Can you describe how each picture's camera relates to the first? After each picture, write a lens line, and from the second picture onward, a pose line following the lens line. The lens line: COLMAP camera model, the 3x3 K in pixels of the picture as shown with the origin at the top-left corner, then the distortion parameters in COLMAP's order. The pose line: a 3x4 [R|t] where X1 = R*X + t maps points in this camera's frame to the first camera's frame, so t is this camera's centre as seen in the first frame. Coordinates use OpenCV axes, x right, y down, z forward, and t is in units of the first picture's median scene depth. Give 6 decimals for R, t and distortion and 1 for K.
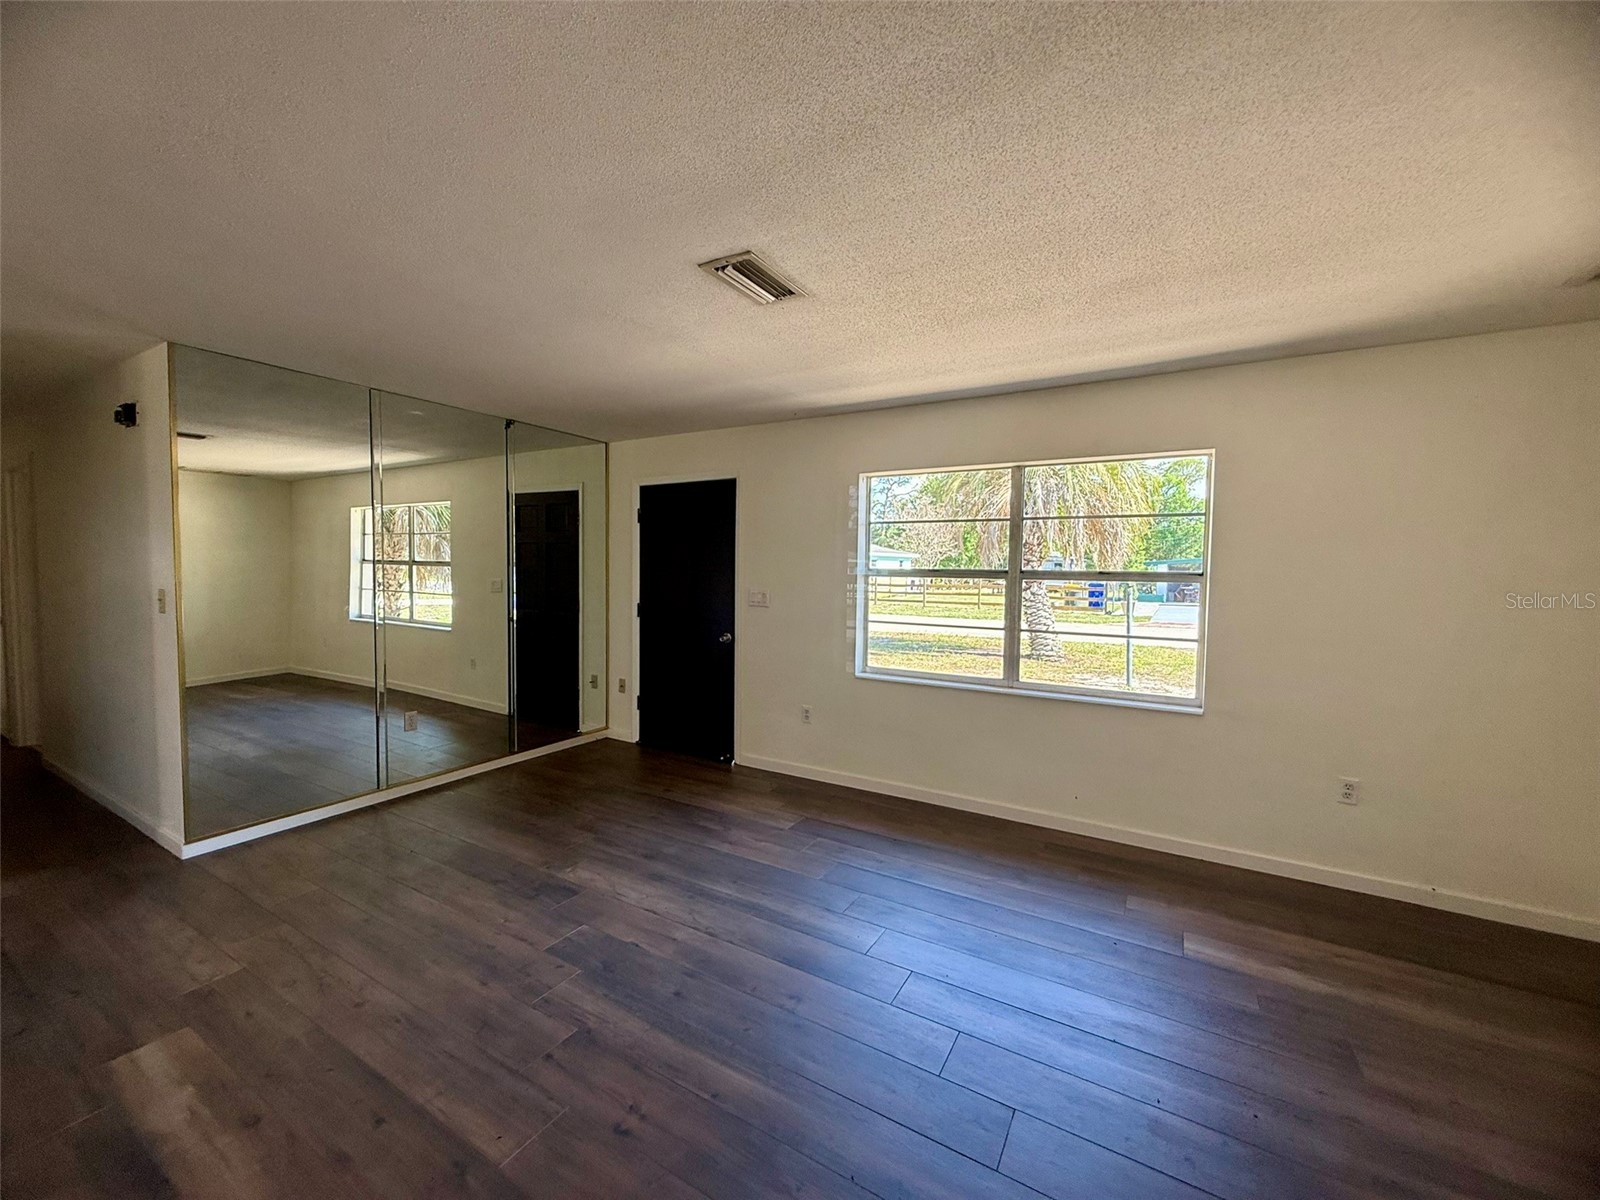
lens RADIAL K [[638.4, 0, 795.0], [0, 638.4, 600.1], [0, 0, 1]] dist [-0.000993, 0.000668]
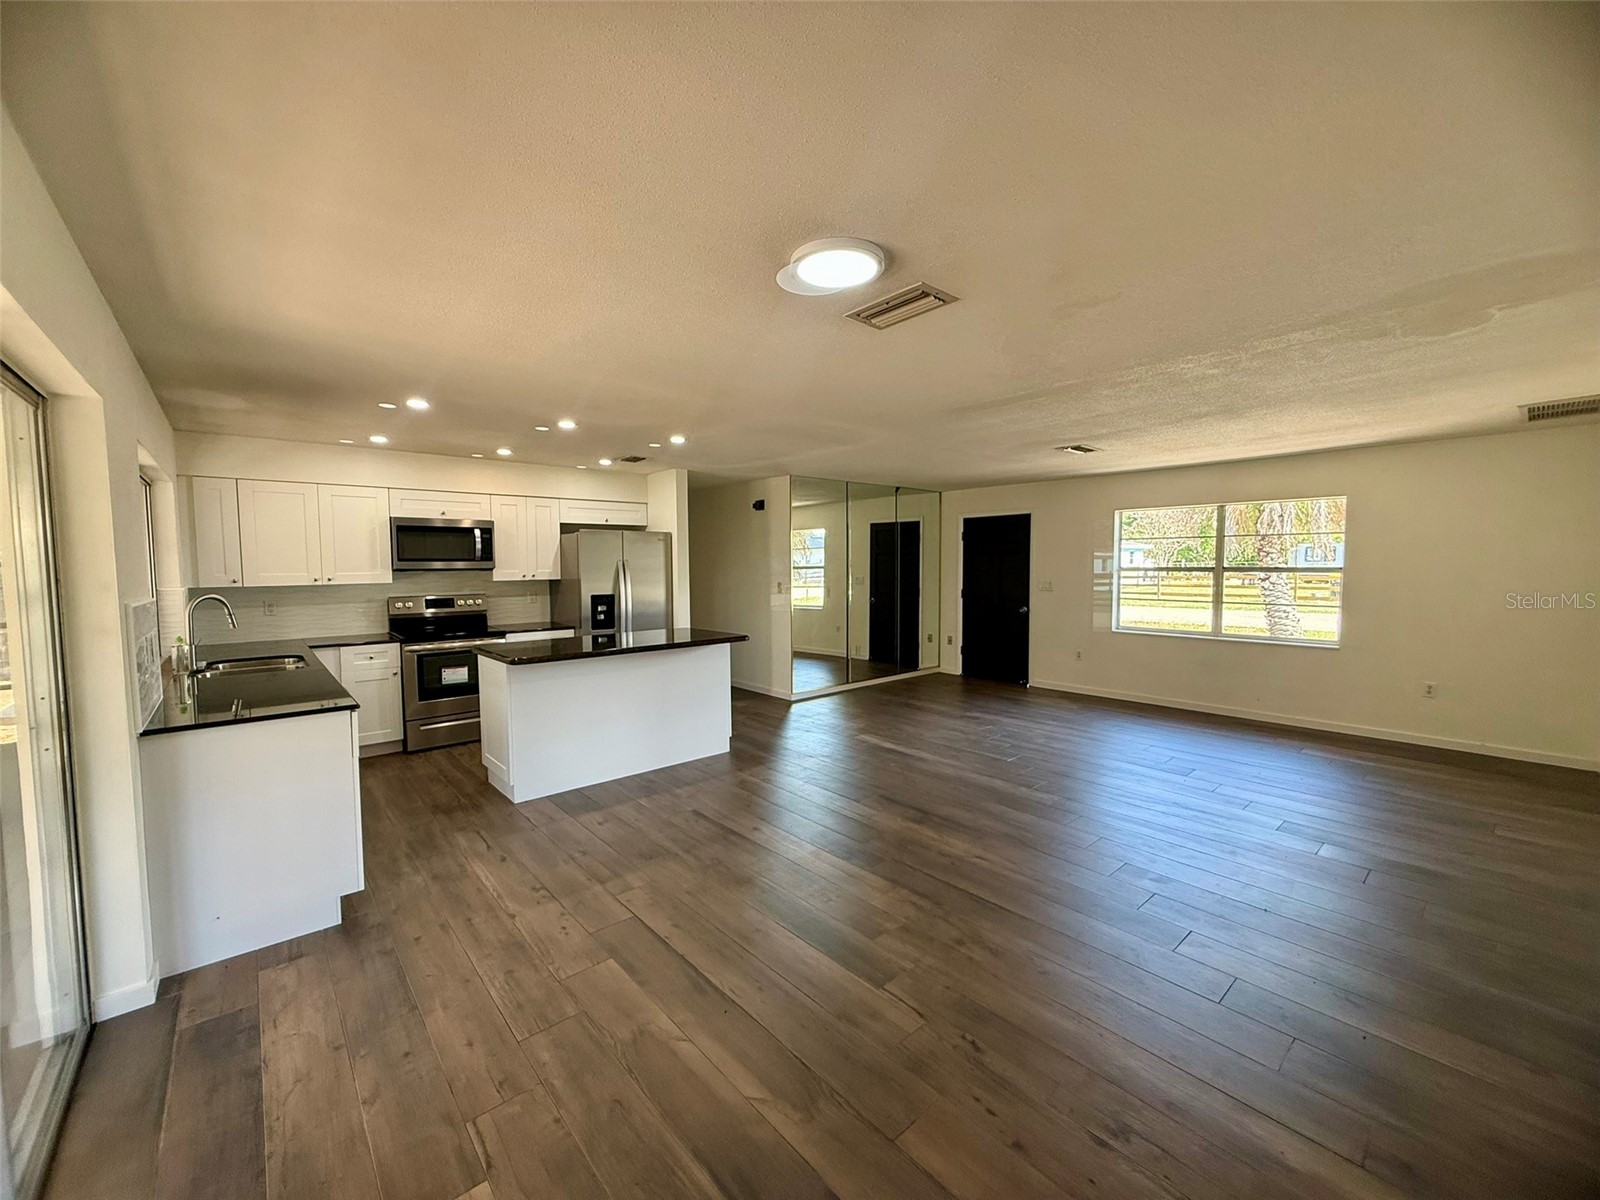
lens RADIAL K [[638.4, 0, 793.9], [0, 638.4, 598.0], [0, 0, 1]] dist [-0.000993, 0.000668]
pose [[0.949076, -0.001741, -0.315043, -0.185089], [0.003428, 0.999983, 0.004802, 0.022849], [0.315030, -0.005637, 0.949065, -0.929303]]
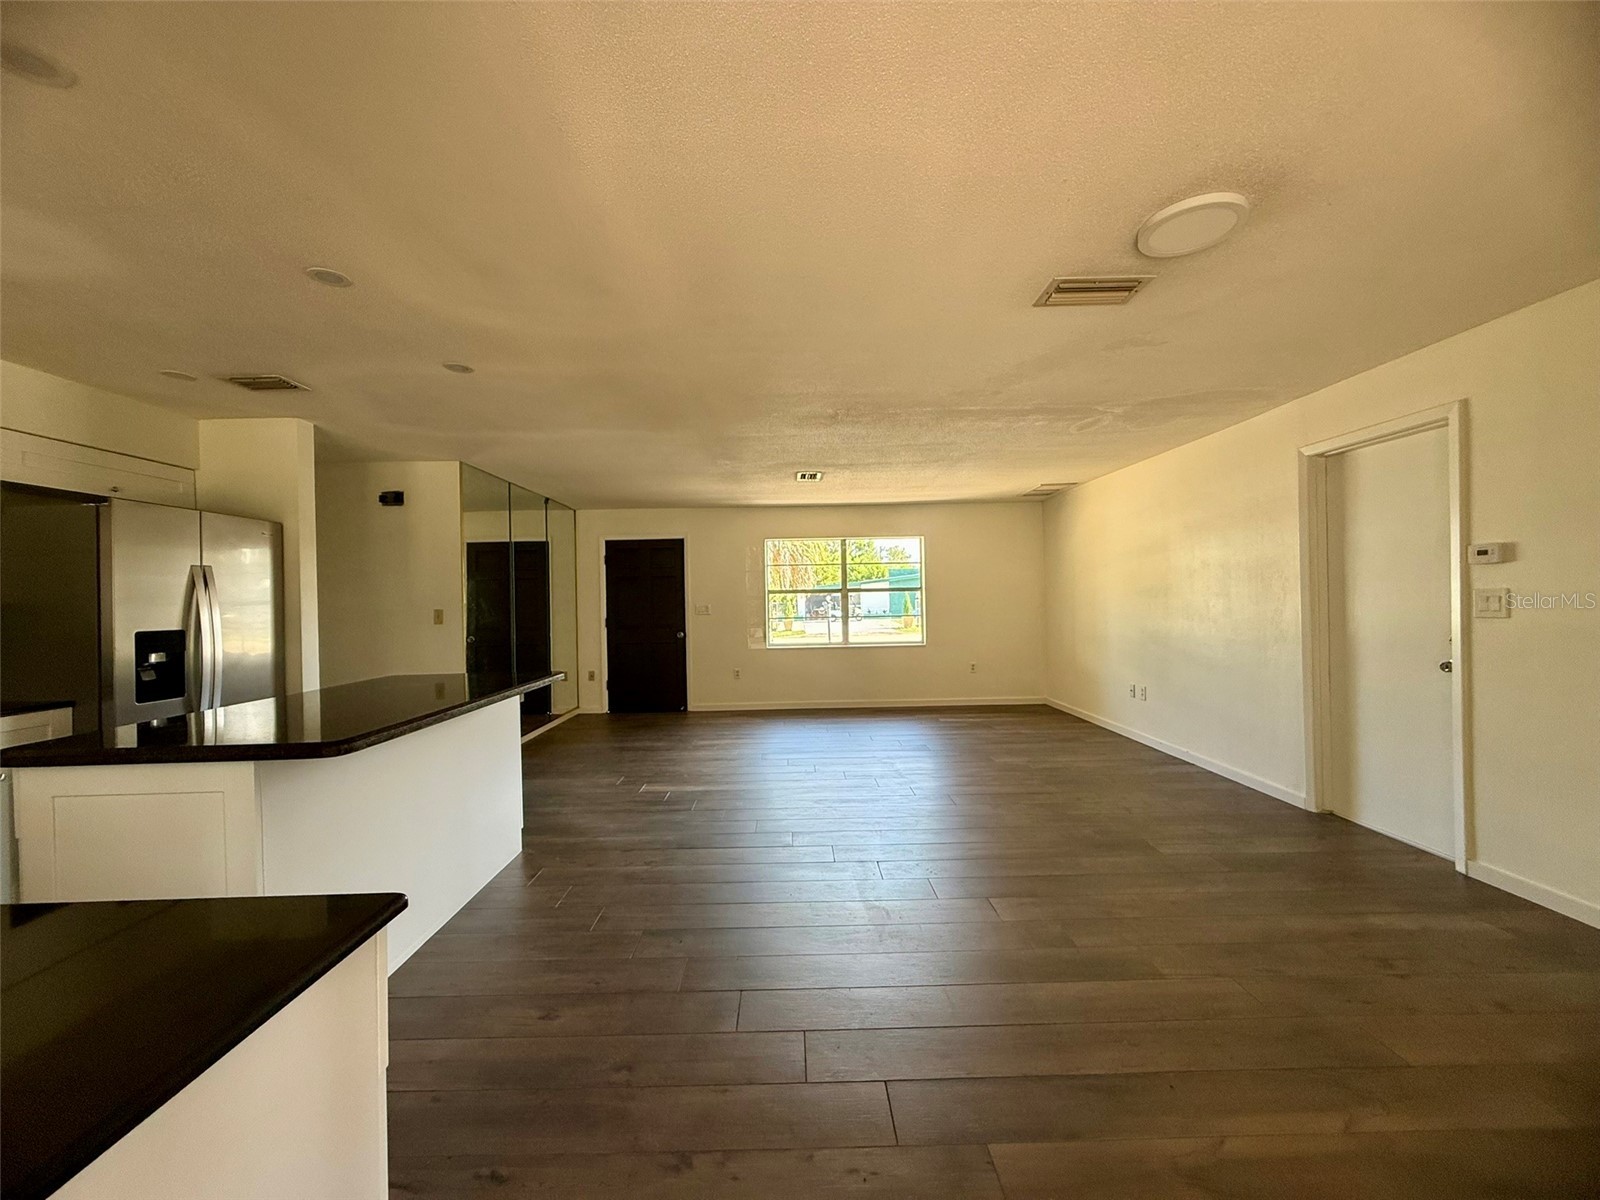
lens RADIAL K [[638.4, 0, 793.5], [0, 638.4, 600.9], [0, 0, 1]] dist [-0.000993, 0.000668]
pose [[0.854411, -0.029798, 0.518742, -0.862862], [0.055937, 0.997827, -0.034815, 0.054799], [-0.516578, 0.058763, 0.854222, -0.678473]]
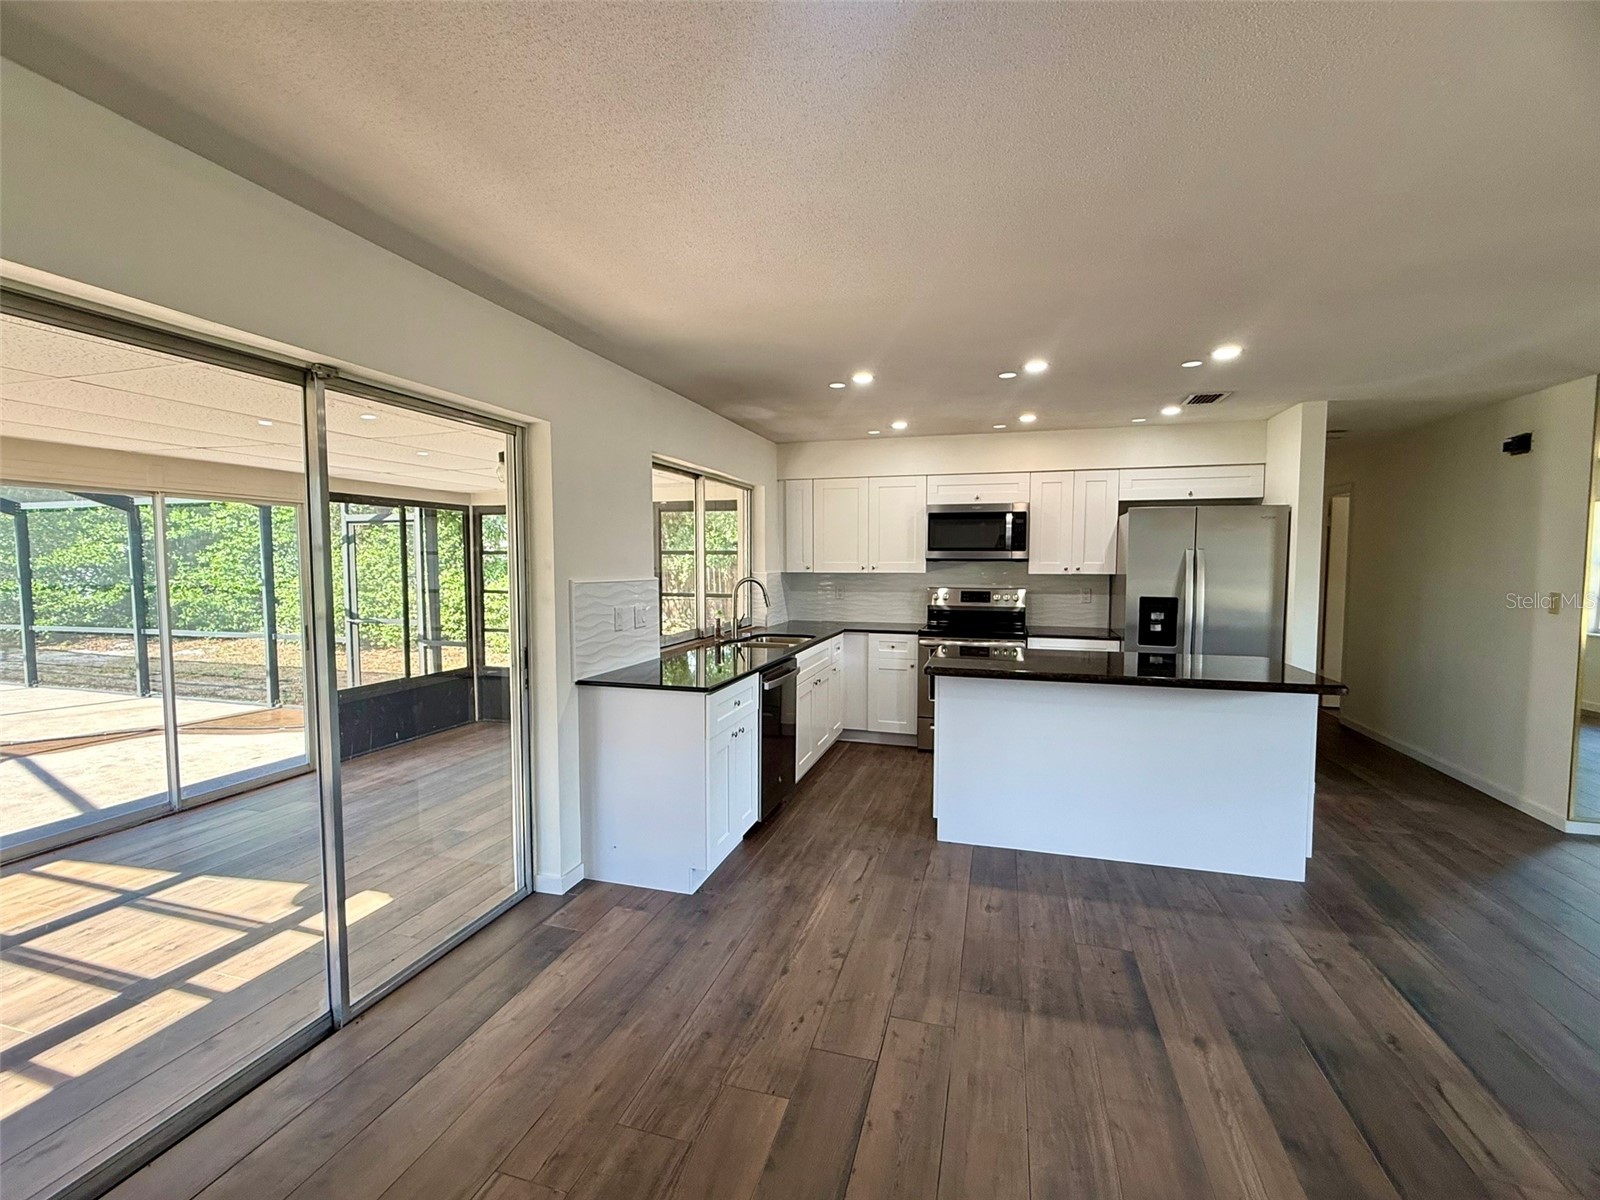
lens RADIAL K [[696.2, 0, 795.5], [0, 696.2, 600.4], [0, 0, 1]] dist [-0.001115, 0.002315]
pose [[0.245369, 0.045109, -0.968380, -0.092753], [-0.046266, 0.998323, 0.034781, 0.012640], [0.968325, 0.036269, 0.247045, -0.511624]]
